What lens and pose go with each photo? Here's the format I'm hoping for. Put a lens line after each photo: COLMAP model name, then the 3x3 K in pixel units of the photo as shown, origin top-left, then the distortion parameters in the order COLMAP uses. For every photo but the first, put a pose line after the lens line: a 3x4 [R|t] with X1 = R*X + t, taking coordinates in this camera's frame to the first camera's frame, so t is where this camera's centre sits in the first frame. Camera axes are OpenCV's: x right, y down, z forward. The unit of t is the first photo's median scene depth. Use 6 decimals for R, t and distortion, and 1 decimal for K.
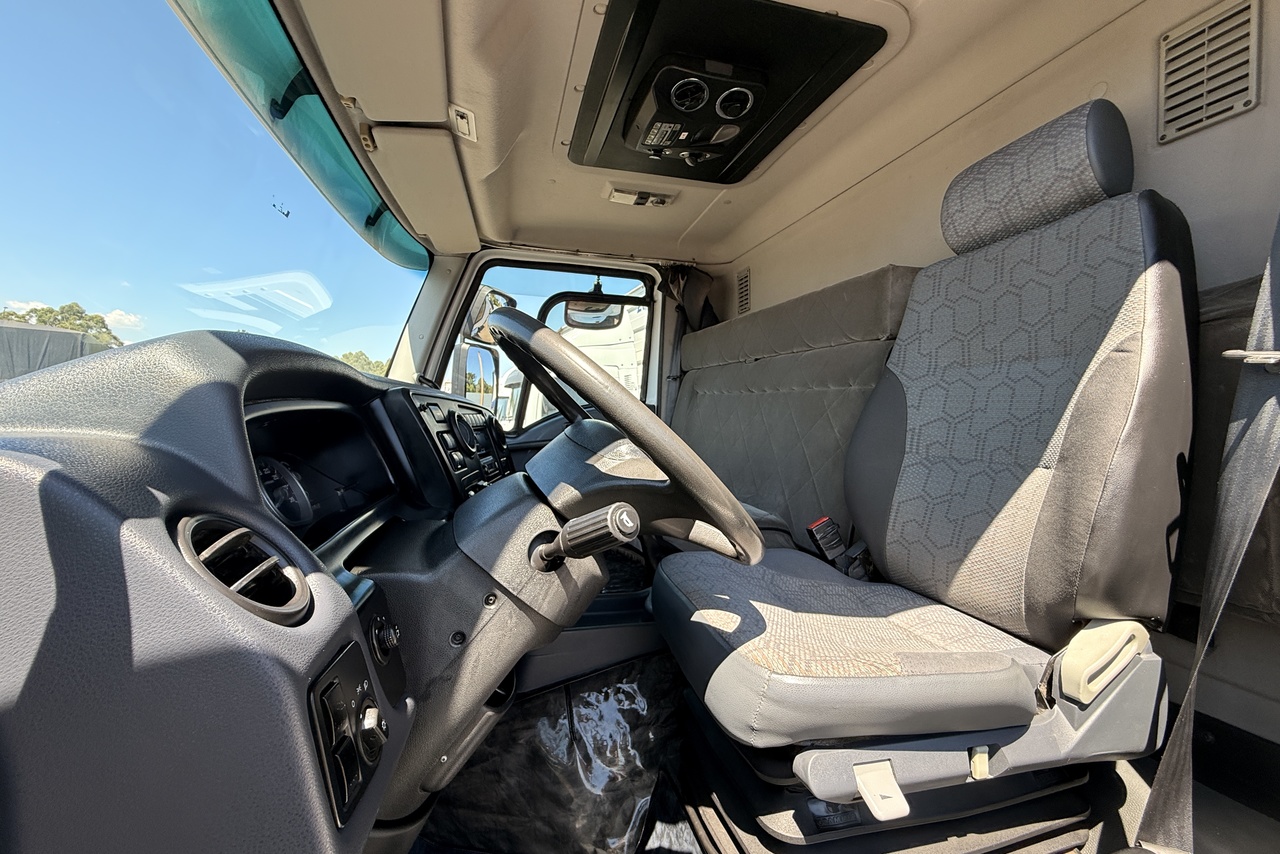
lens RADIAL K [[511.6, 0, 633.0], [0, 511.6, 428.7], [0, 0, 1]] dist [-0.001055, 0.000303]
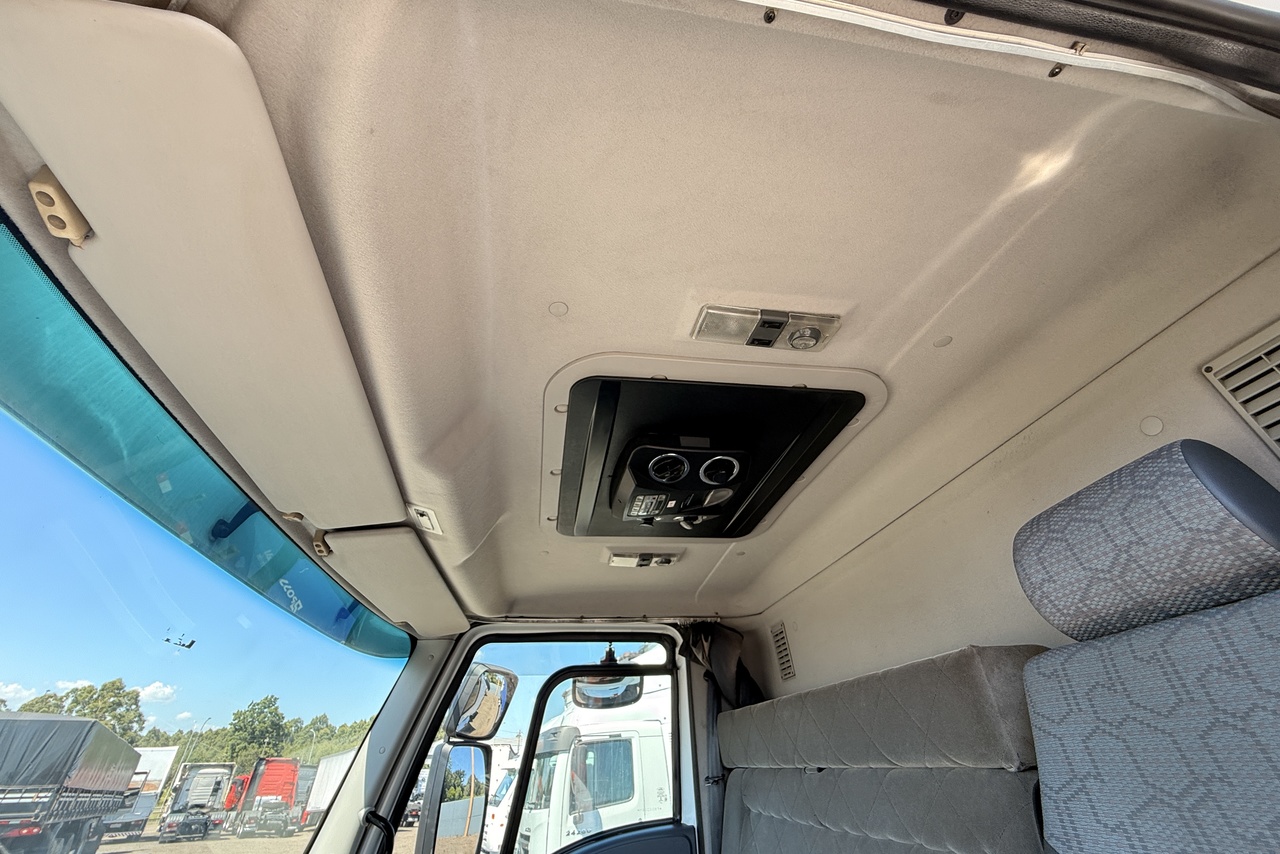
lens RADIAL K [[511.6, 0, 633.0], [0, 511.6, 428.7], [0, 0, 1]] dist [-0.001055, 0.000303]
pose [[0.993629, -0.103510, -0.044568, 0.074788], [0.058509, 0.811808, -0.580986, -0.137588], [0.096318, 0.574678, 0.812692, 0.155018]]
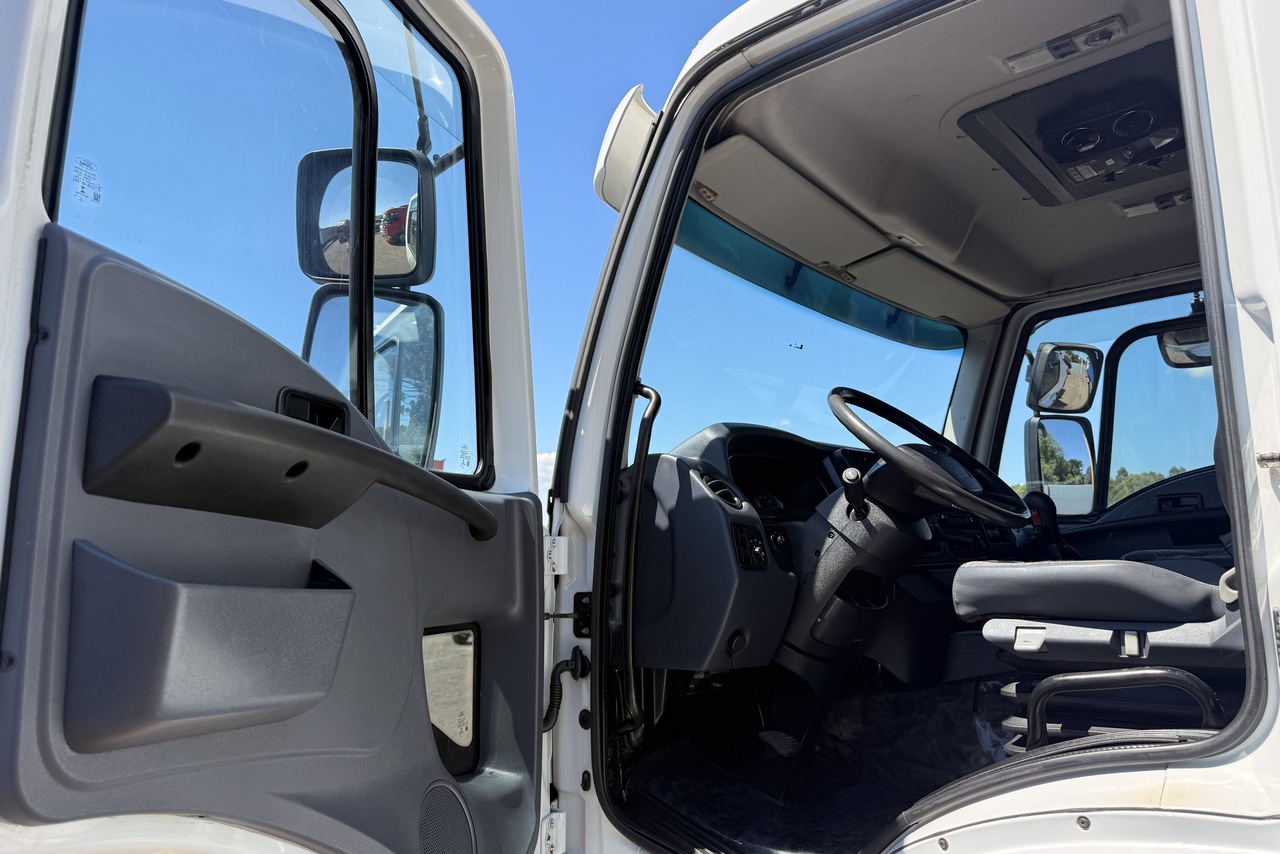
lens RADIAL K [[899.9, 0, 636.3], [0, 899.9, 431.5], [0, 0, 1]] dist [0.090834, -0.117452]
pose [[0.579311, -0.167197, -0.797774, 0.767682], [0.014484, 0.980693, -0.195015, 0.221400], [0.814978, 0.101419, 0.570549, -0.587346]]
